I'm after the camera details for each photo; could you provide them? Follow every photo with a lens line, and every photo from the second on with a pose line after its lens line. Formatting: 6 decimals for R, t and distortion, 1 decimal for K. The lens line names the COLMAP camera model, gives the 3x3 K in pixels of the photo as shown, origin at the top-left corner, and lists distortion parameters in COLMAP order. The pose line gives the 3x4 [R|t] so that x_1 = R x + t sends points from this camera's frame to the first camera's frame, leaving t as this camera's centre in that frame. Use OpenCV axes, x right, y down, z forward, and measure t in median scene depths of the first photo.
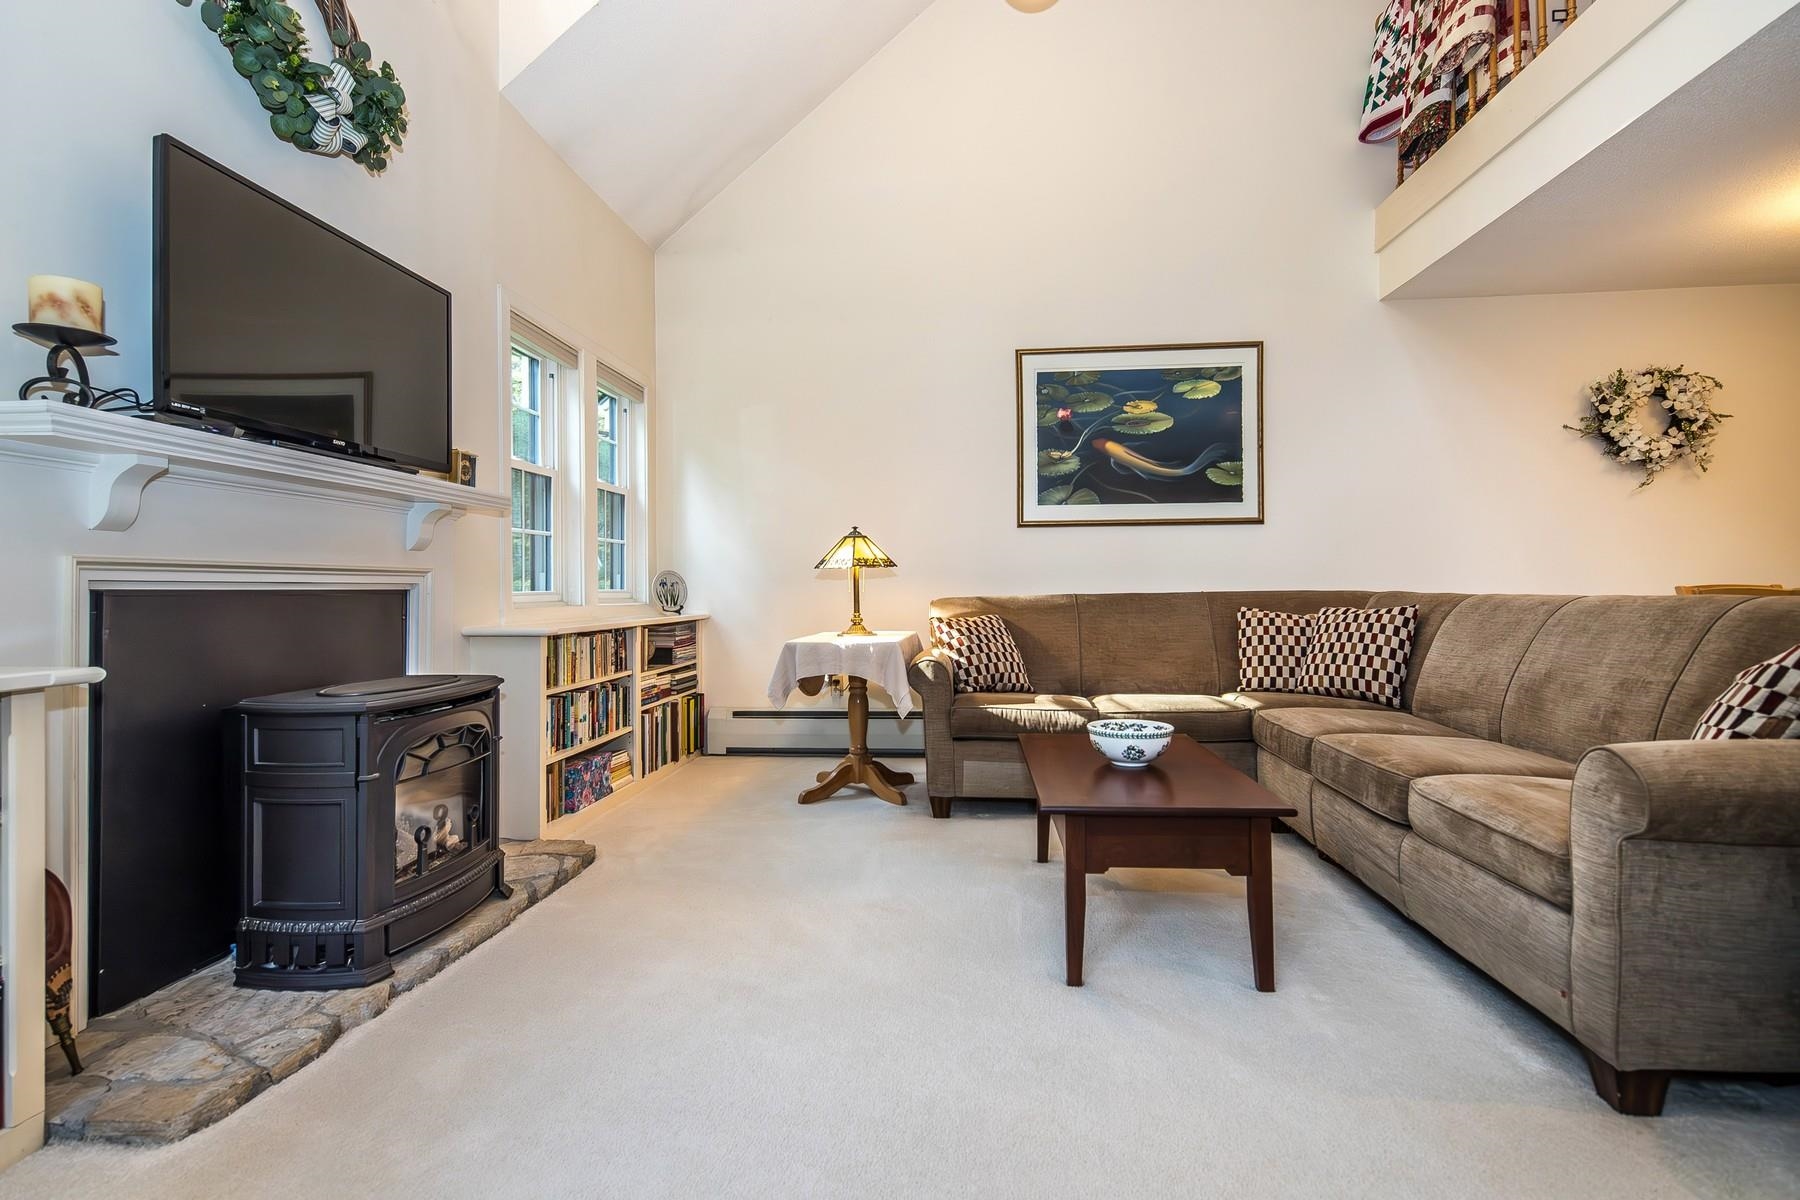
lens RADIAL K [[893.3, 0, 889.9], [0, 893.3, 585.7], [0, 0, 1]] dist [0.011822, 0.000783]
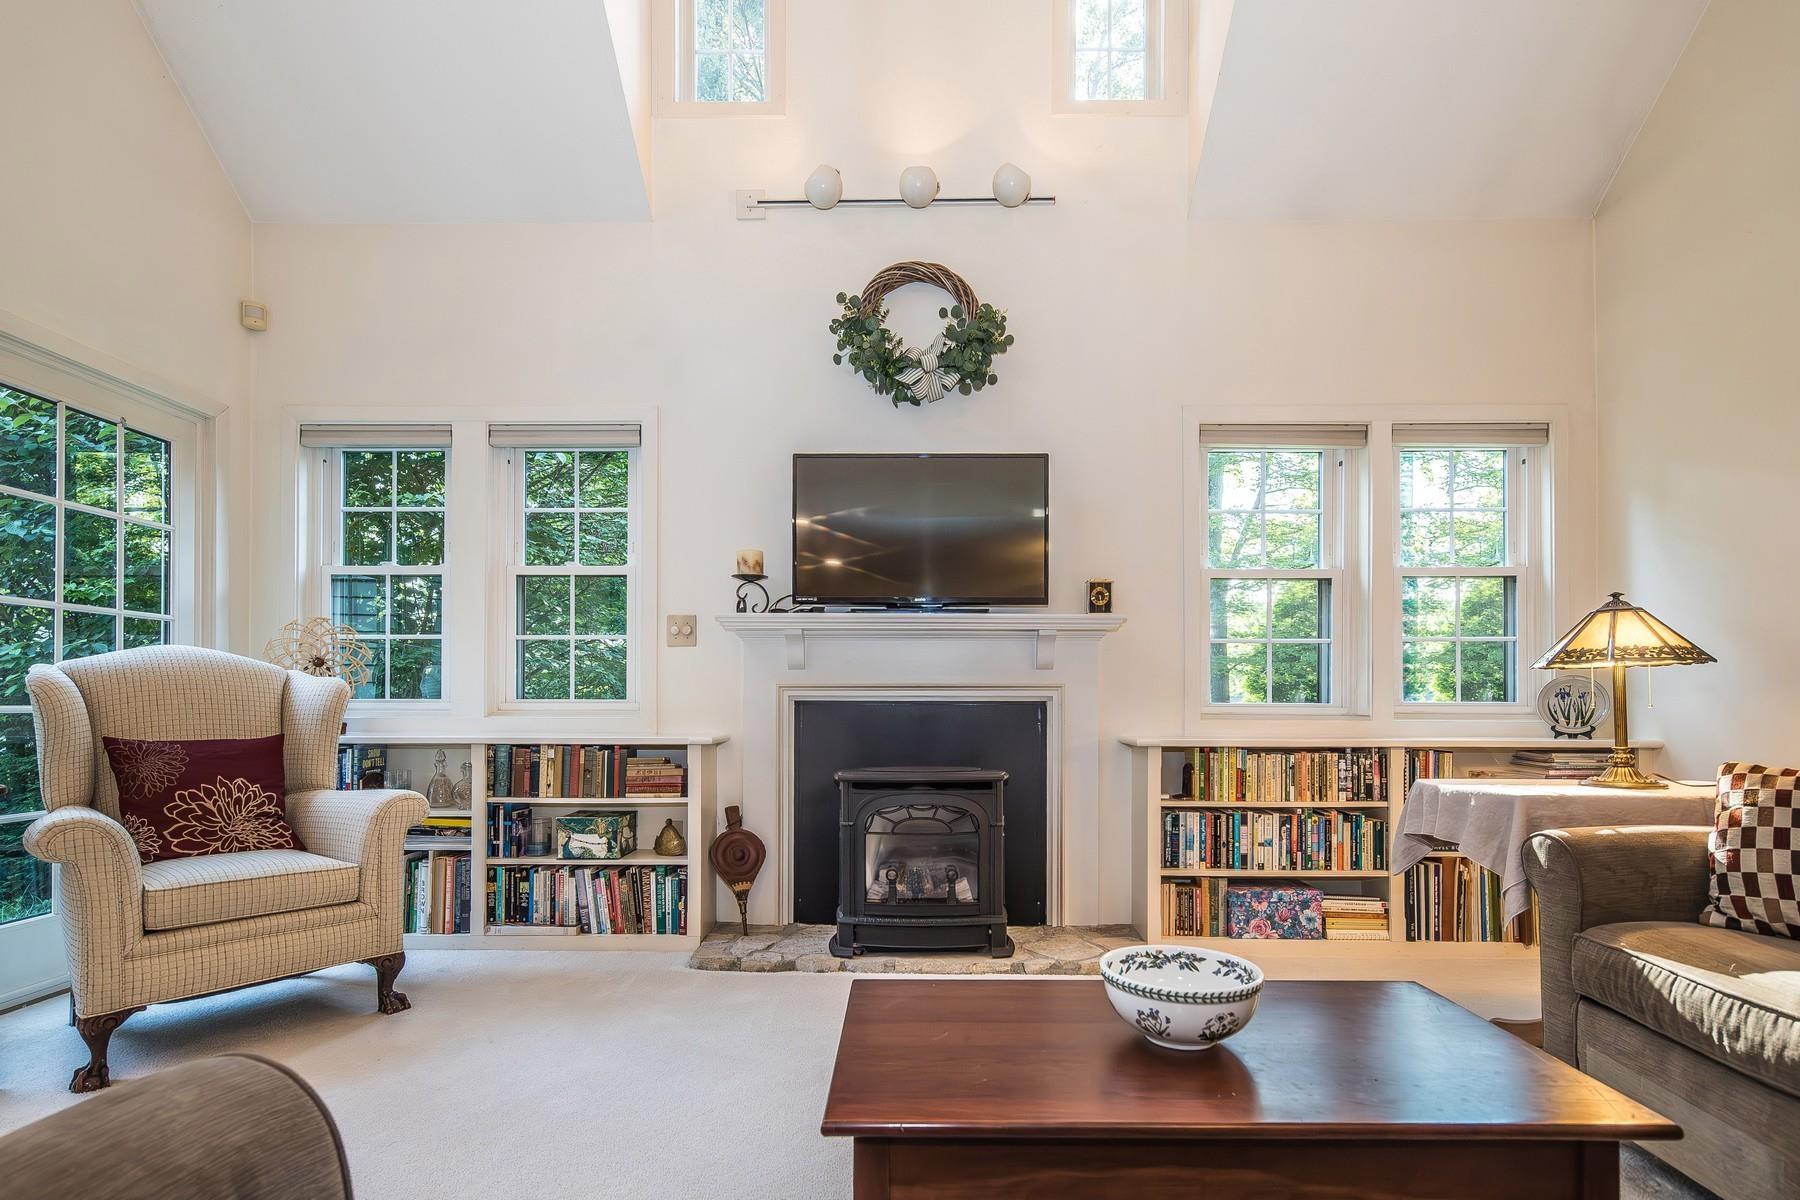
lens RADIAL K [[893.3, 0, 903.1], [0, 893.3, 701.7], [0, 0, 1]] dist [0.011822, 0.000783]
pose [[0.081438, 0.005204, -0.996665, 0.422653], [0.001961, 0.999984, 0.005381, -0.000923], [0.996676, -0.002392, 0.081426, 0.434604]]
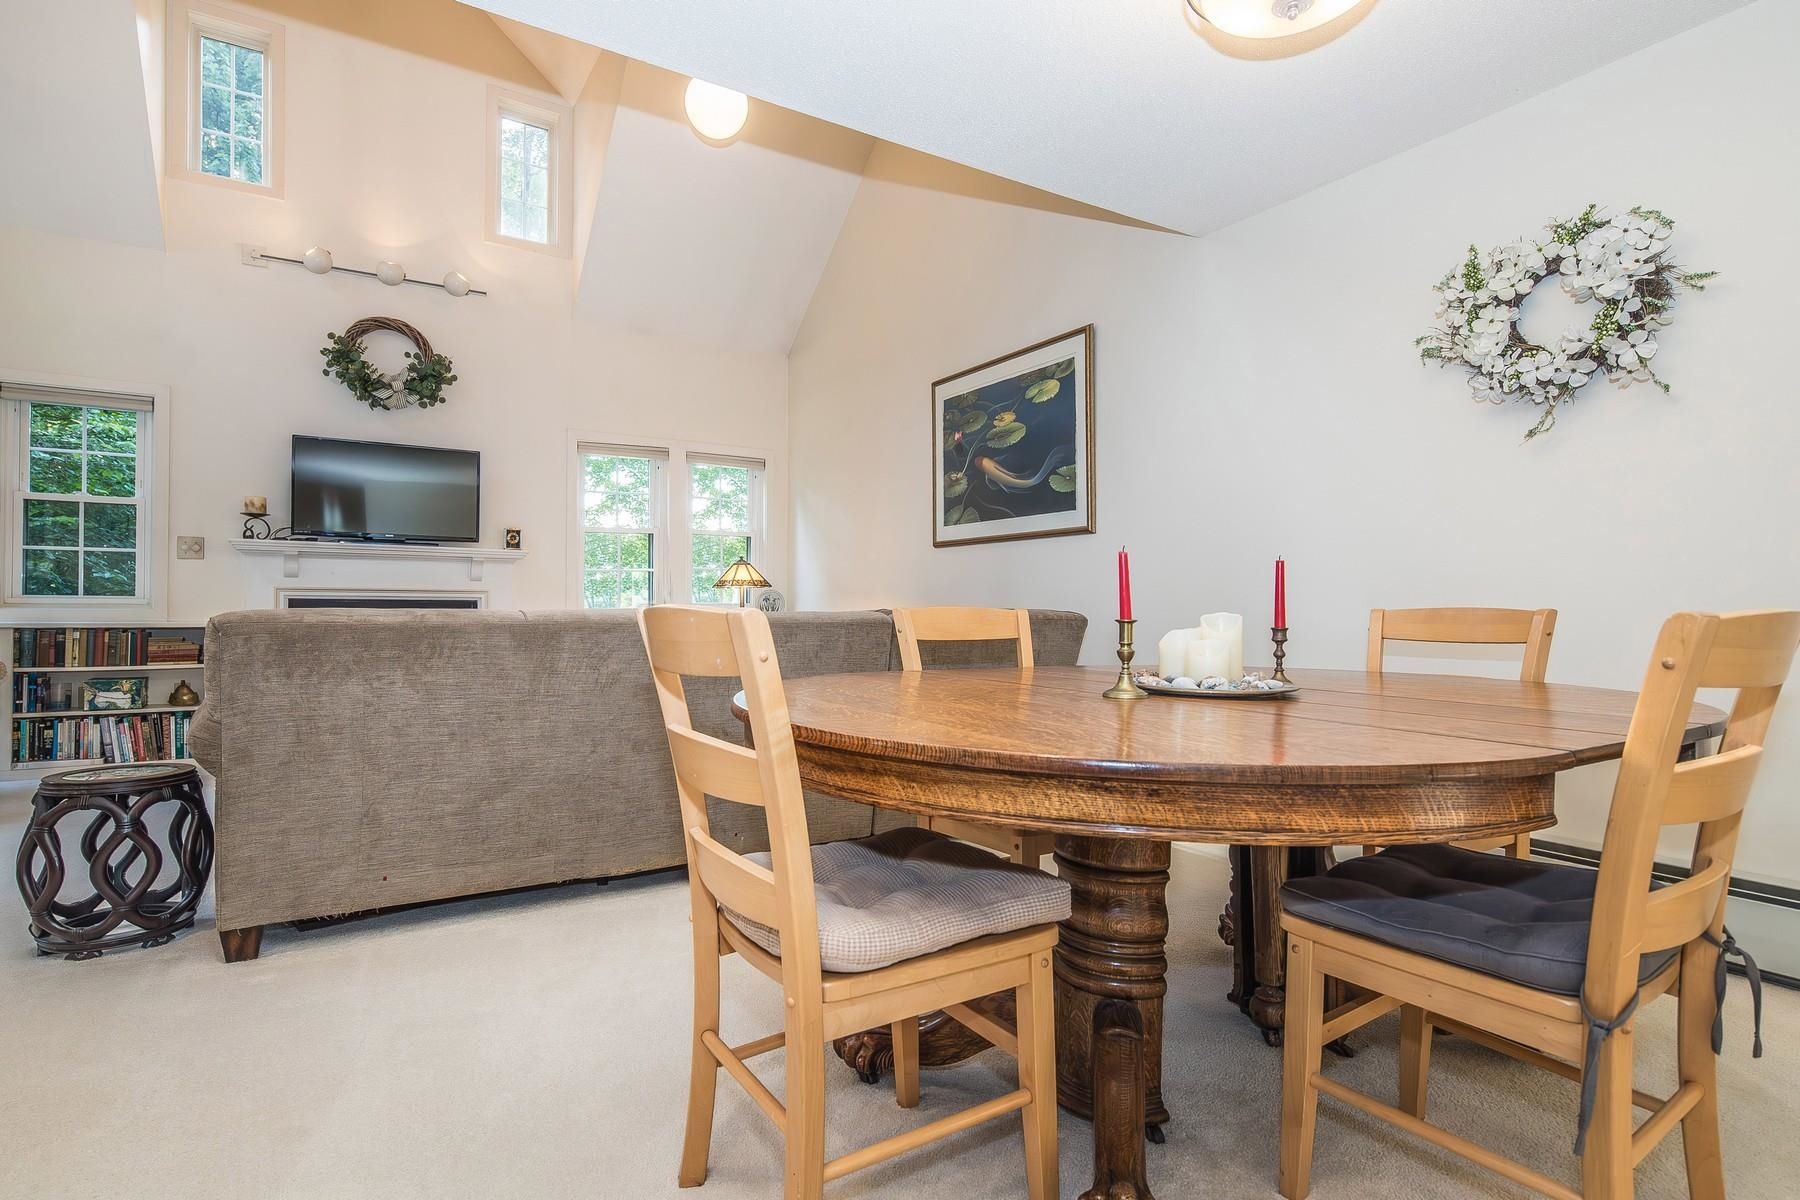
lens RADIAL K [[893.3, 0, 909.5], [0, 893.3, 598.9], [0, 0, 1]] dist [0.011822, 0.000783]
pose [[0.623070, 0.003643, -0.782157, 0.984080], [-0.008967, 0.999957, -0.002486, -0.001579], [0.782115, 0.008563, 0.623076, 0.319813]]
